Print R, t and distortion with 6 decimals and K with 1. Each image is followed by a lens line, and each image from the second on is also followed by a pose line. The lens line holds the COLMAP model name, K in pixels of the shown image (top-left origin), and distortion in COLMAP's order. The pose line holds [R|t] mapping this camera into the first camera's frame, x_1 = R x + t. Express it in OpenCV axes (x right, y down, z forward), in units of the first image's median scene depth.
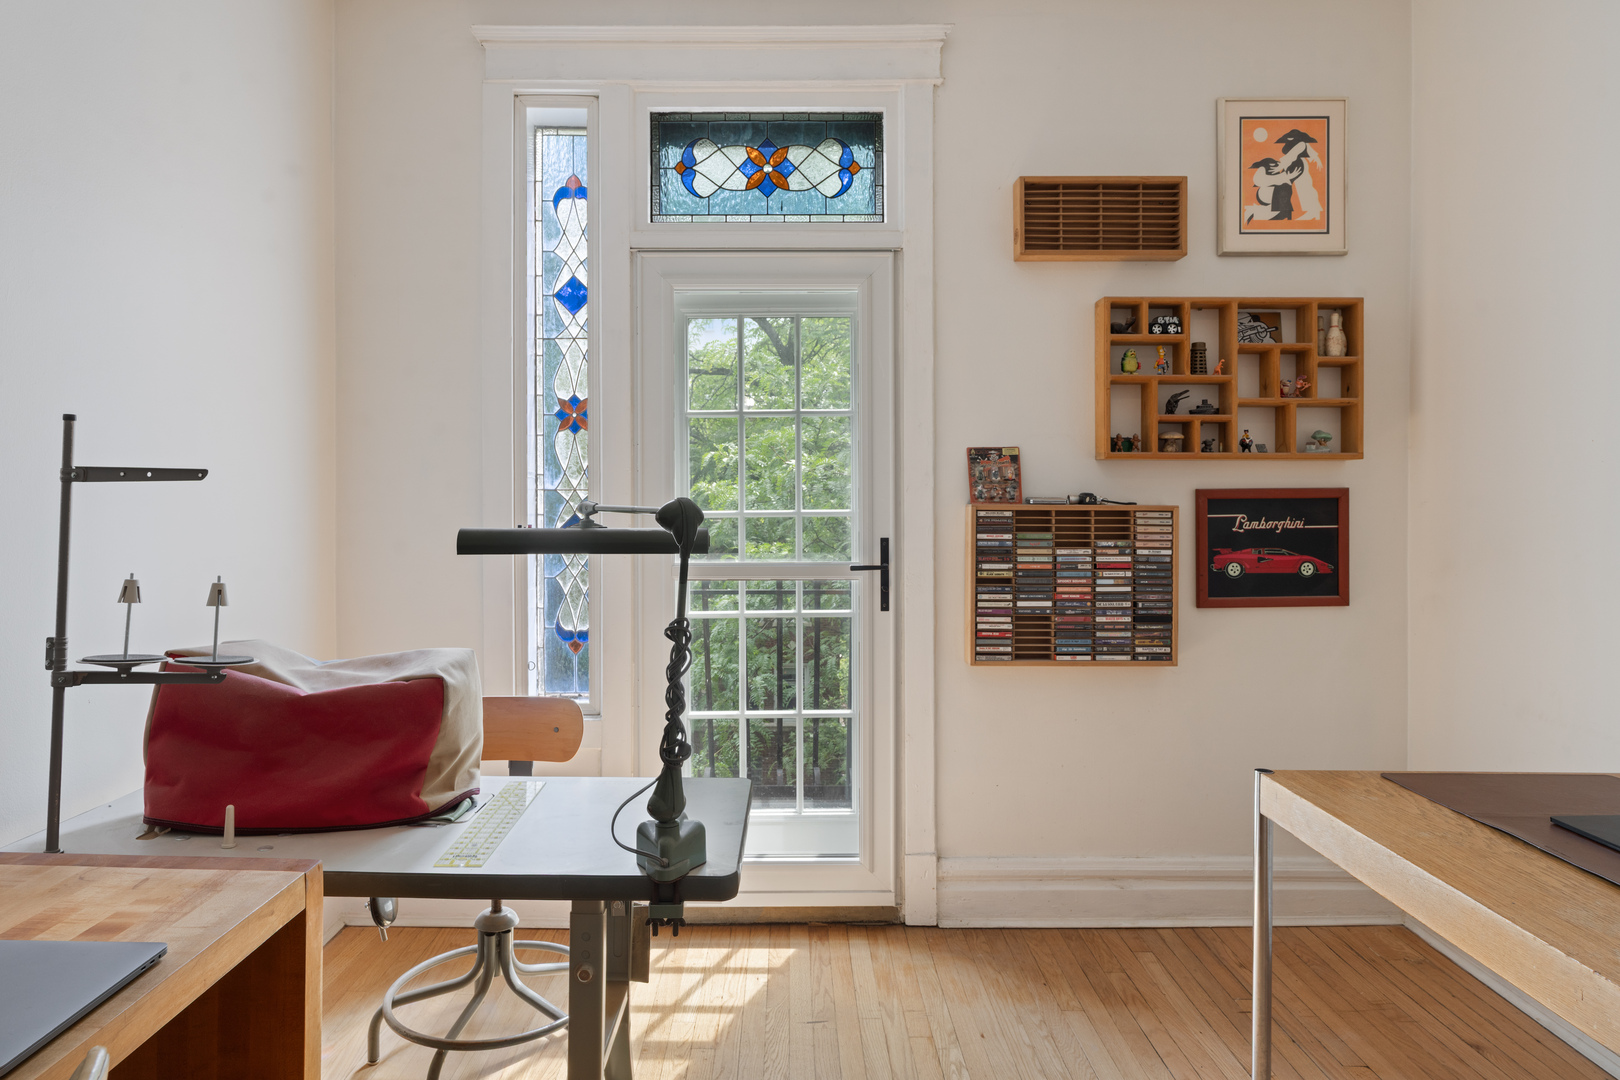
lens RADIAL K [[975.8, 0, 807.8], [0, 975.8, 498.2], [0, 0, 1]] dist [-0.004025, 0.012784]
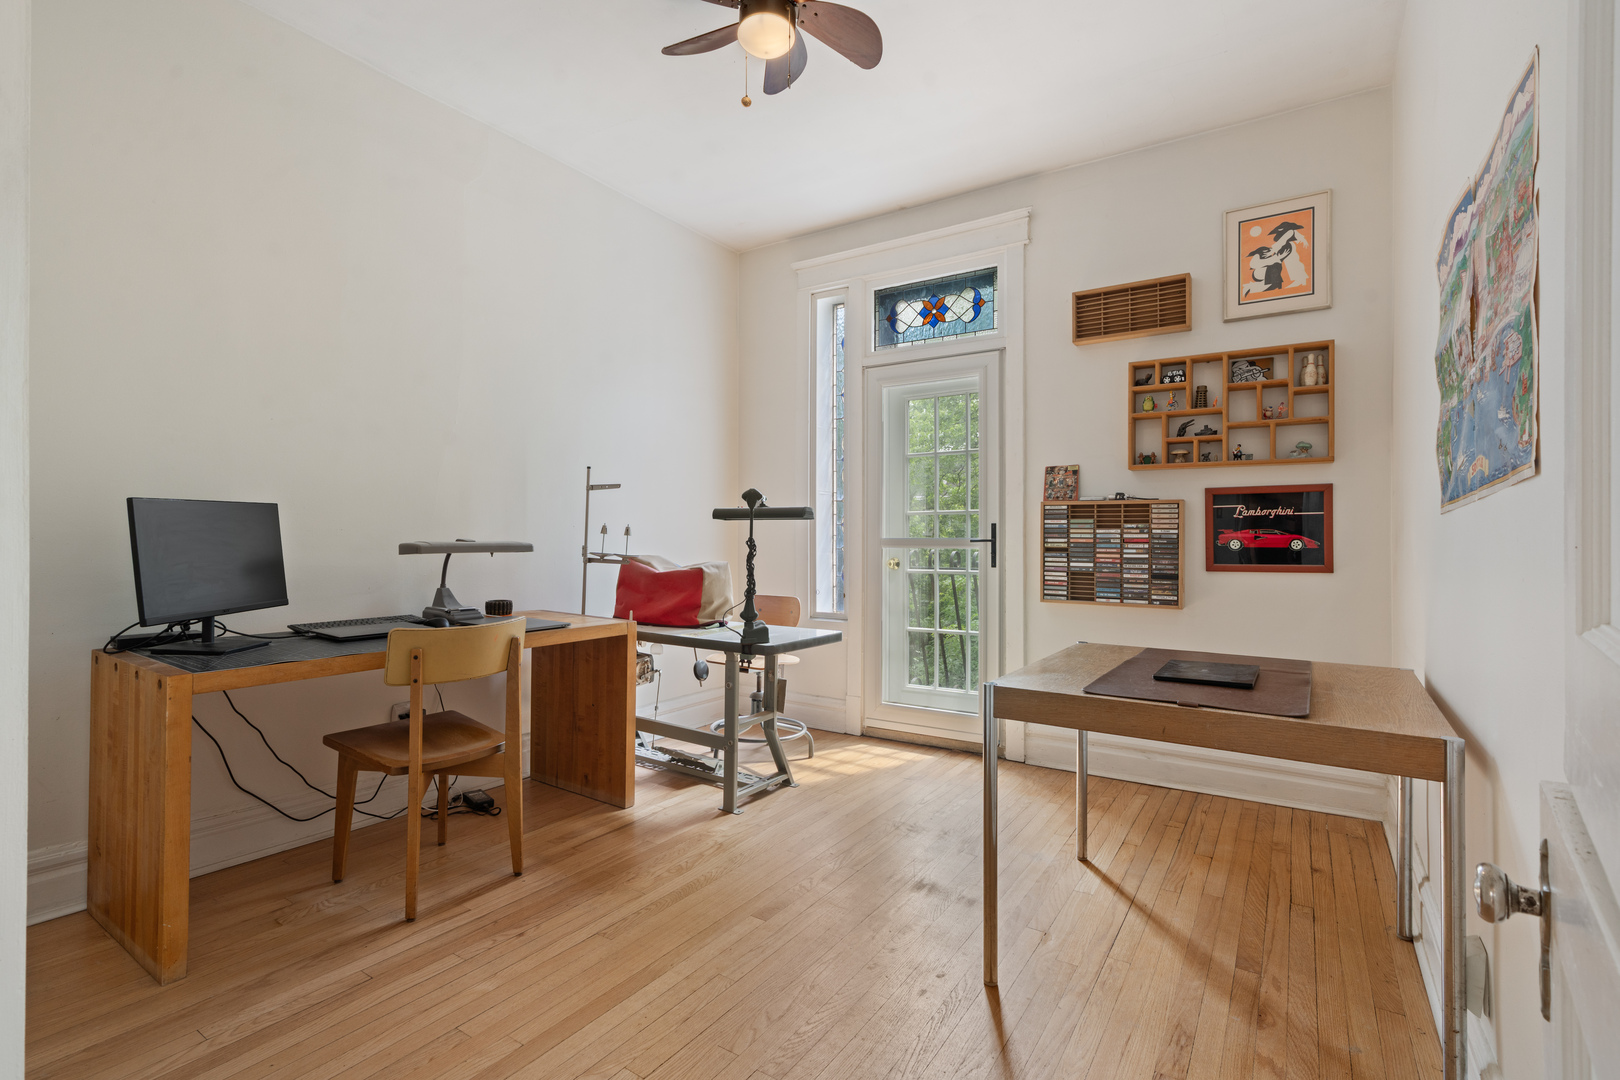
lens RADIAL K [[768.7, 0, 805.1], [0, 768.7, 531.8], [0, 0, 1]] dist [-0.003007, -0.000692]
pose [[0.827793, 0.000100, -0.561034, 0.552694], [-0.001347, 0.999997, -0.001809, 0.058499], [0.561033, 0.002253, 0.827791, -0.264765]]
